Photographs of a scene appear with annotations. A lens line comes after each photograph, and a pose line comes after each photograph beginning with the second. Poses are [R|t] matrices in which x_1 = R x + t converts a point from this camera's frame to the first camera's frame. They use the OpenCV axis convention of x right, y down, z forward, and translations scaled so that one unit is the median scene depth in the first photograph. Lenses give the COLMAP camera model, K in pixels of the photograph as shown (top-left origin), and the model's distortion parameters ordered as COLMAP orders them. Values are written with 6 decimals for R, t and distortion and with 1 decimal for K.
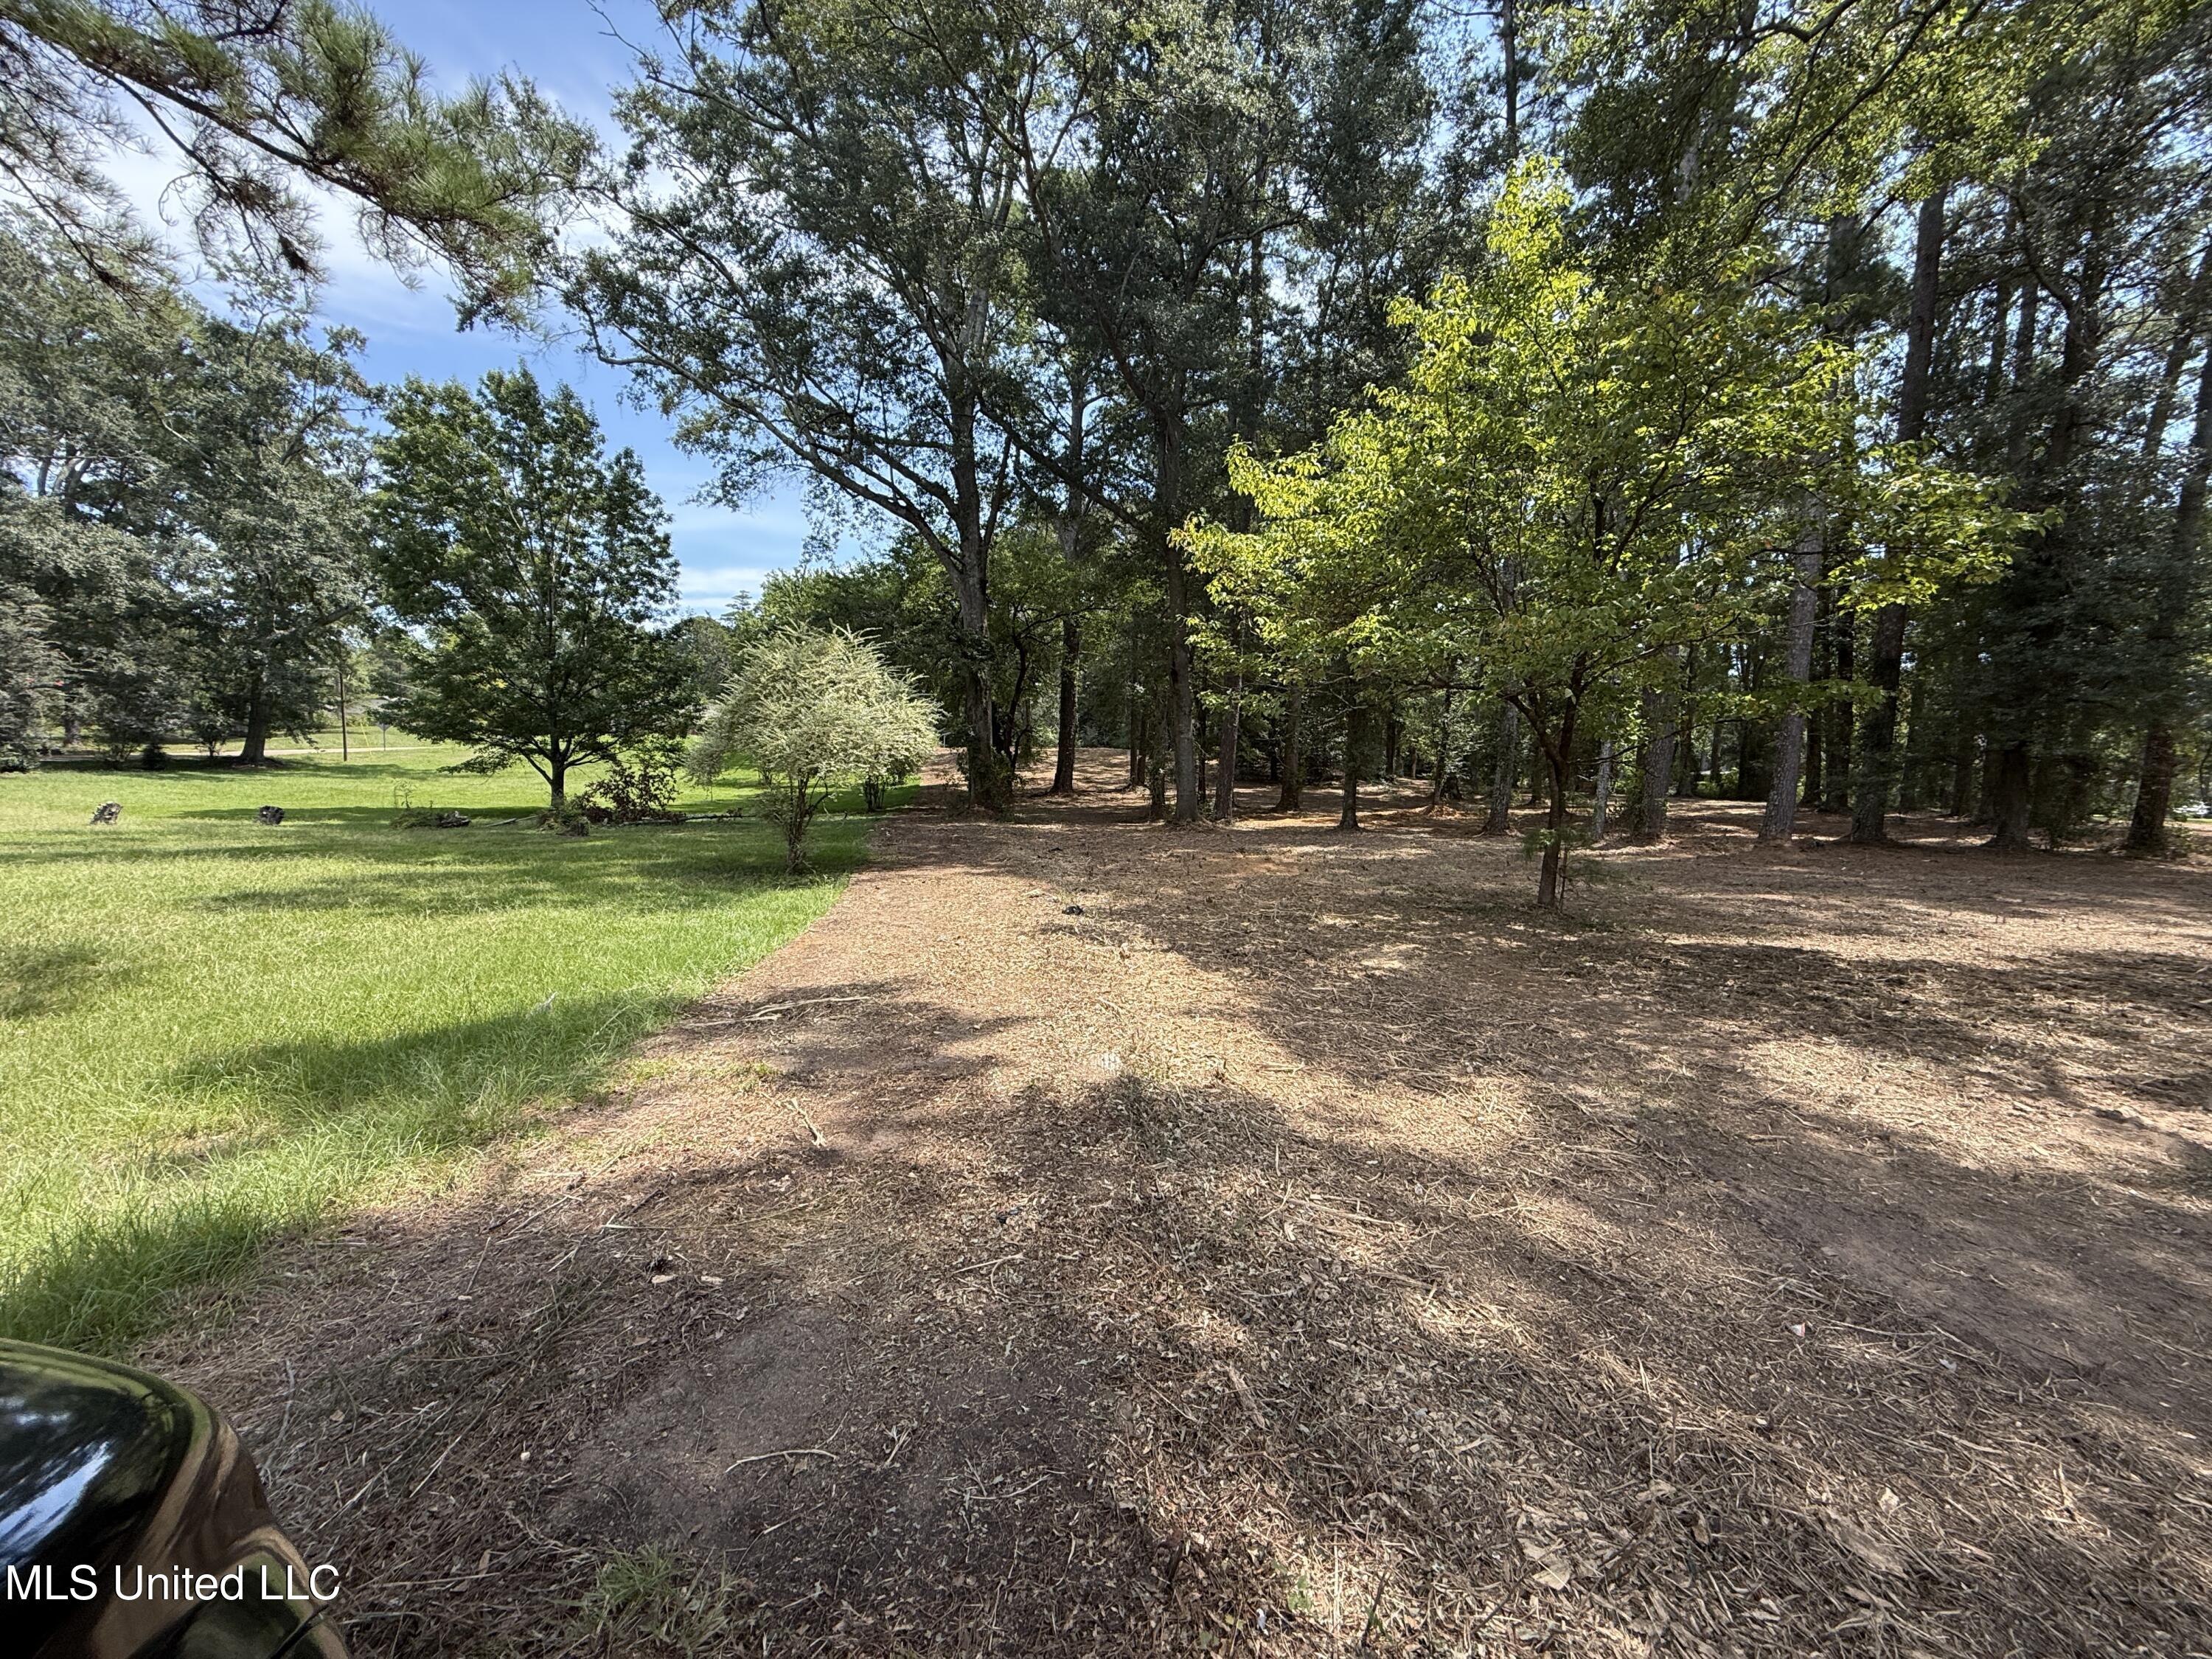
lens RADIAL K [[873.7, 0, 1099.8], [0, 873.7, 829.2], [0, 0, 1]] dist [-0.000007, -0.000247]
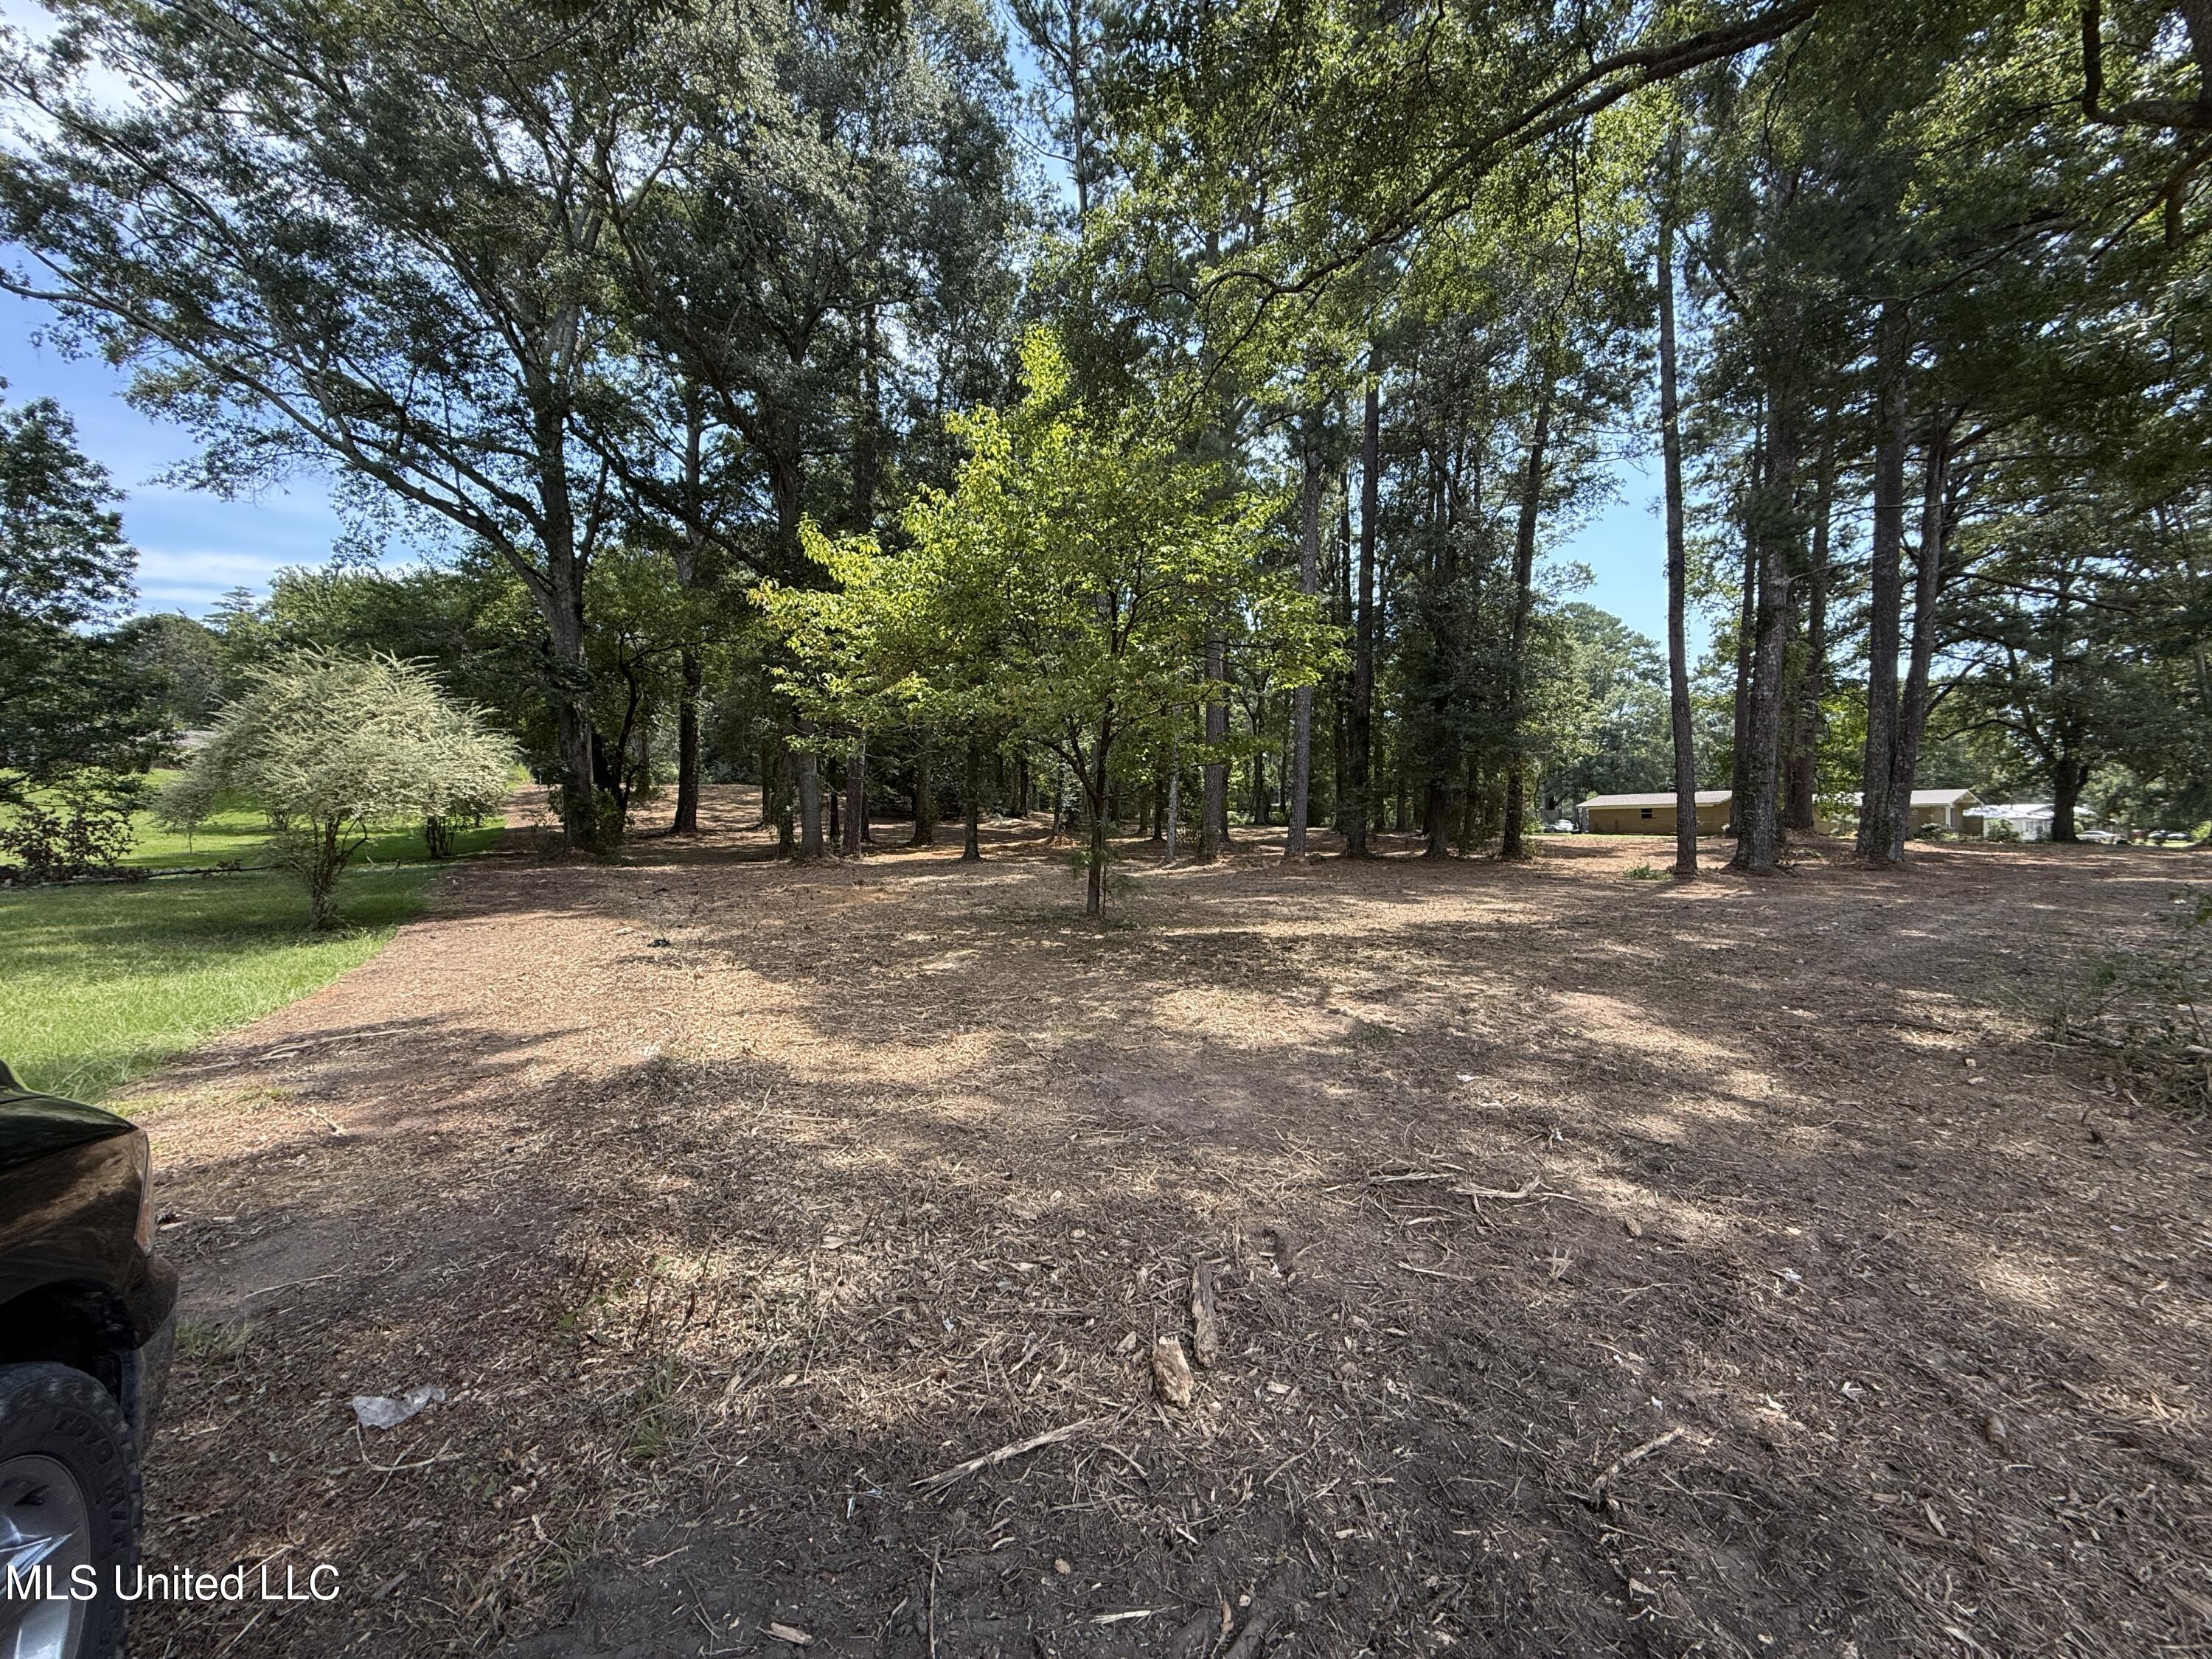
lens RADIAL K [[873.7, 0, 1100.1], [0, 873.7, 830.0], [0, 0, 1]] dist [-0.000007, -0.000247]
pose [[0.924740, -0.021069, 0.380015, 0.025742], [0.036314, 0.998796, -0.032994, 0.005046], [-0.378862, 0.044311, 0.924392, -0.067022]]
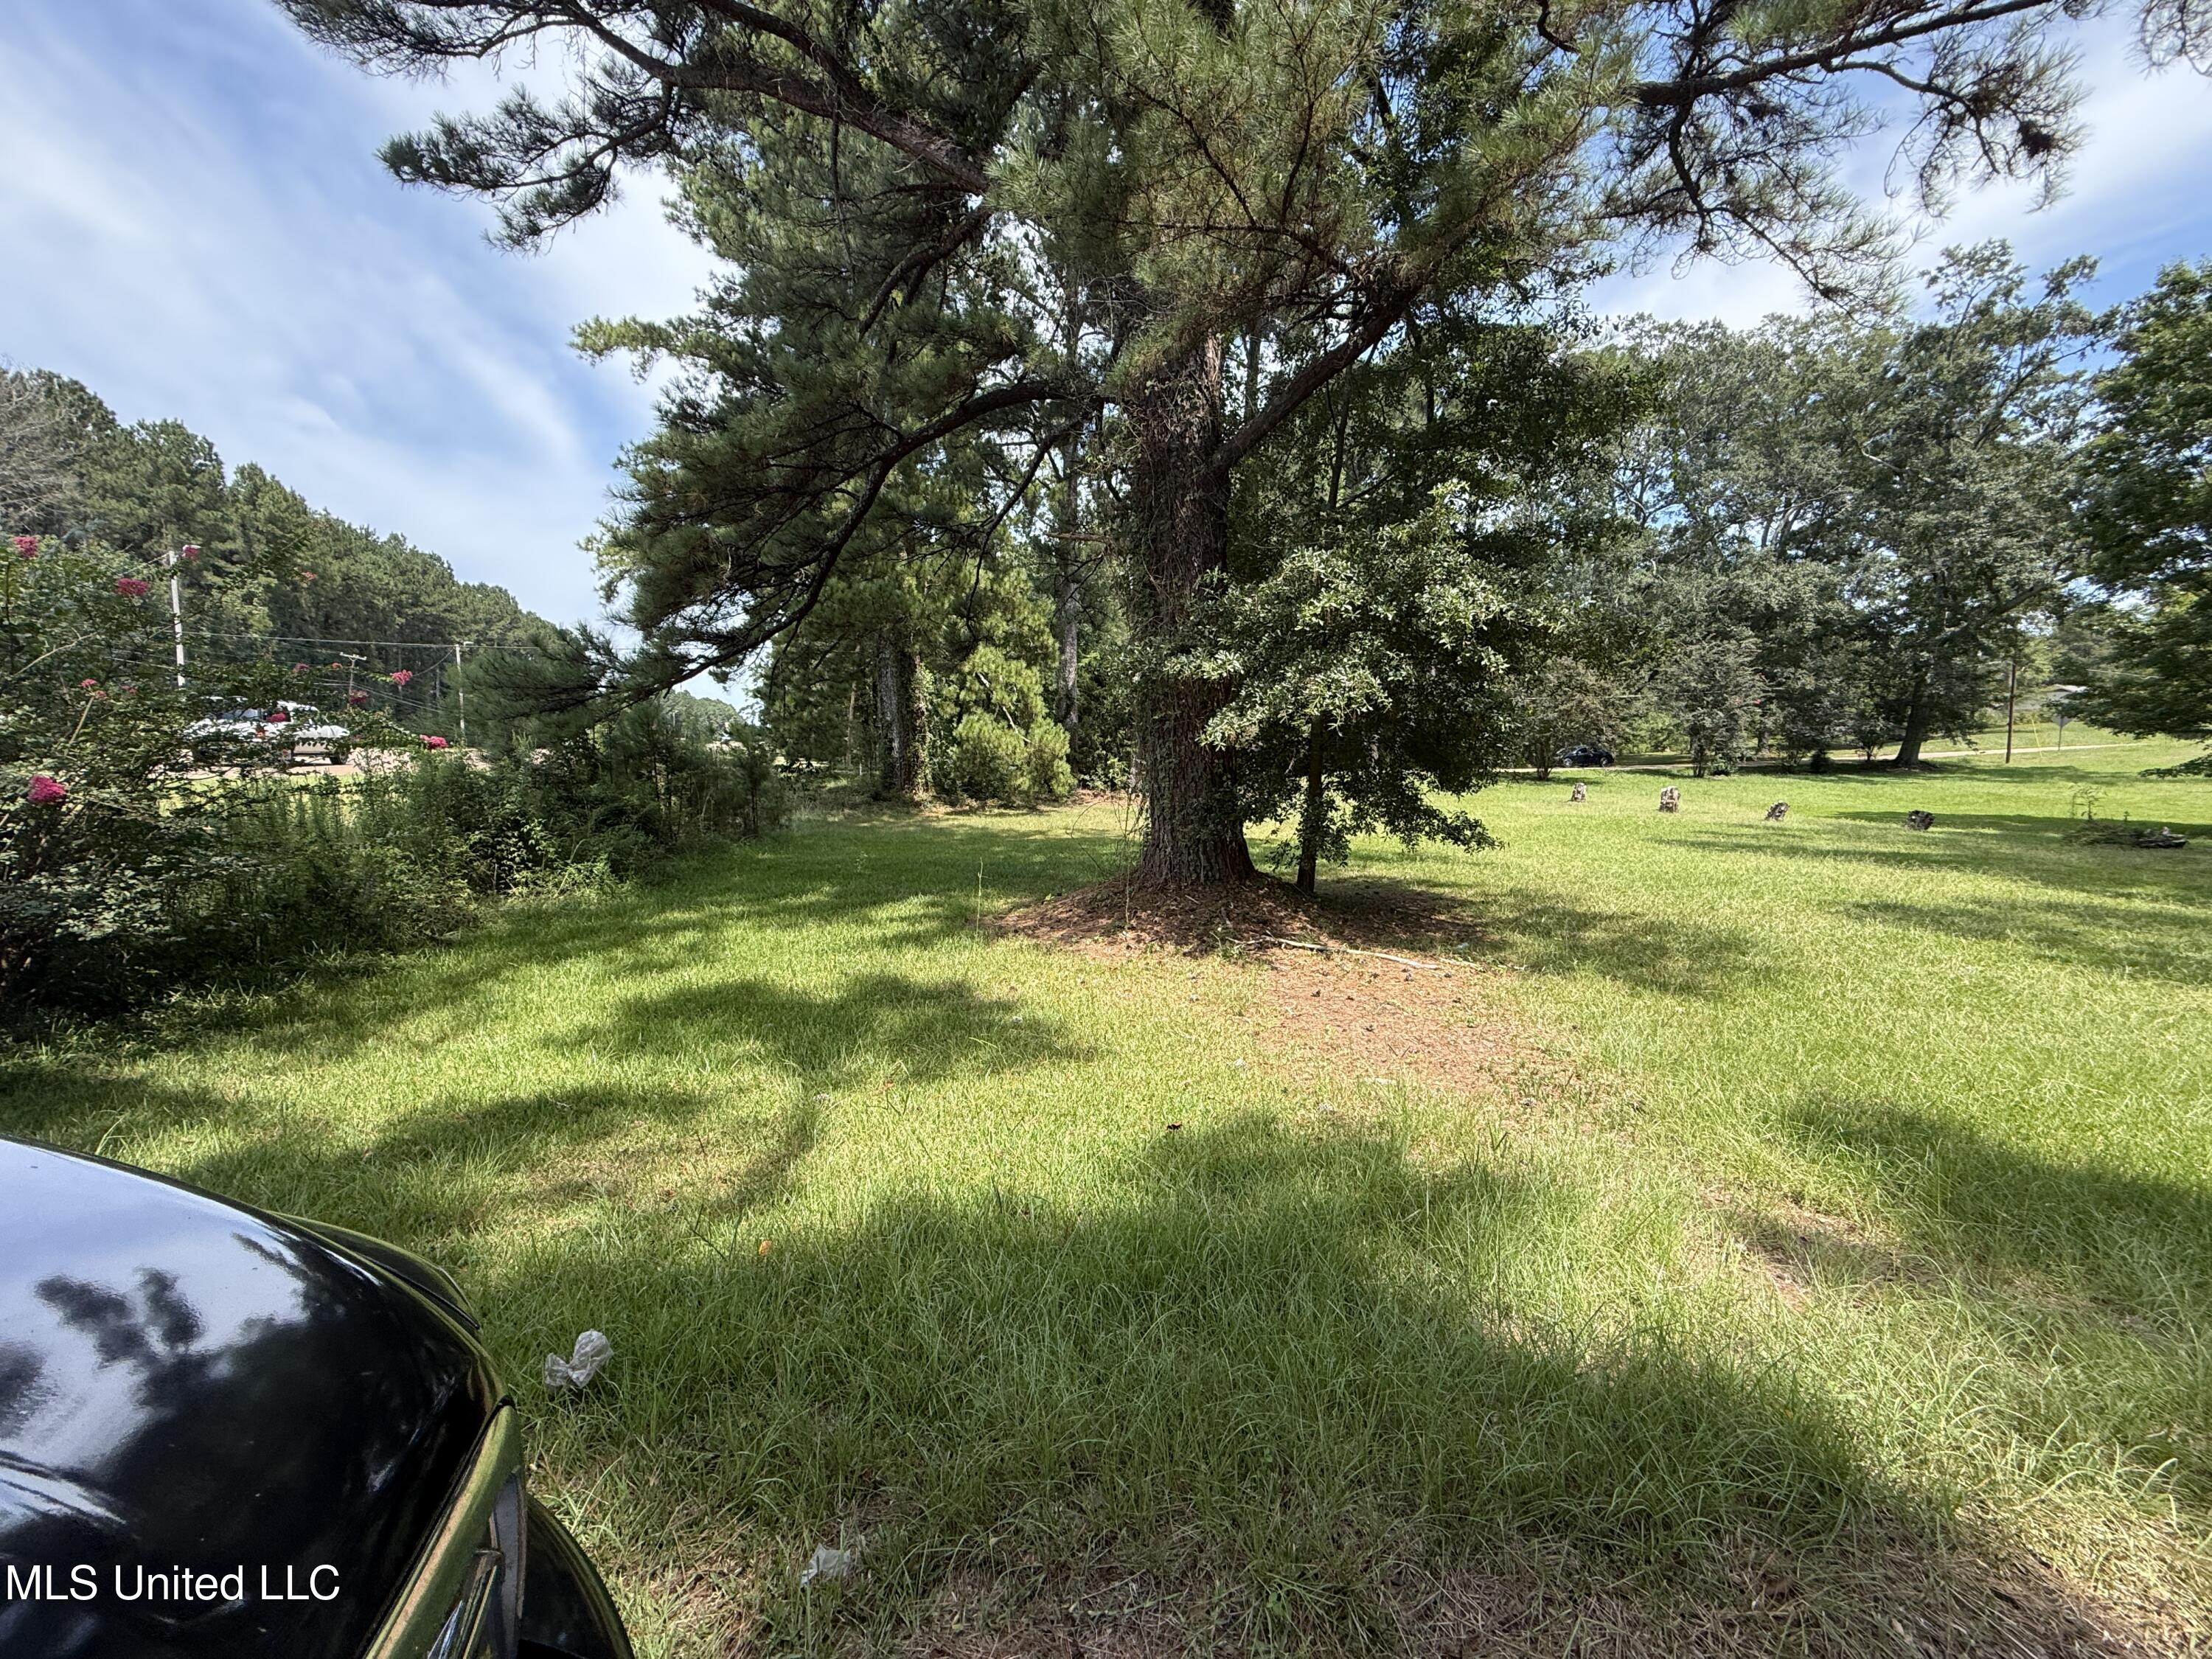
lens RADIAL K [[873.7, 0, 1099.1], [0, 873.7, 828.0], [0, 0, 1]] dist [-0.000007, -0.000247]
pose [[0.058011, 0.060165, -0.996501, -0.042144], [-0.065439, 0.996265, 0.056341, -0.002336], [0.996169, 0.061942, 0.061731, 0.040835]]
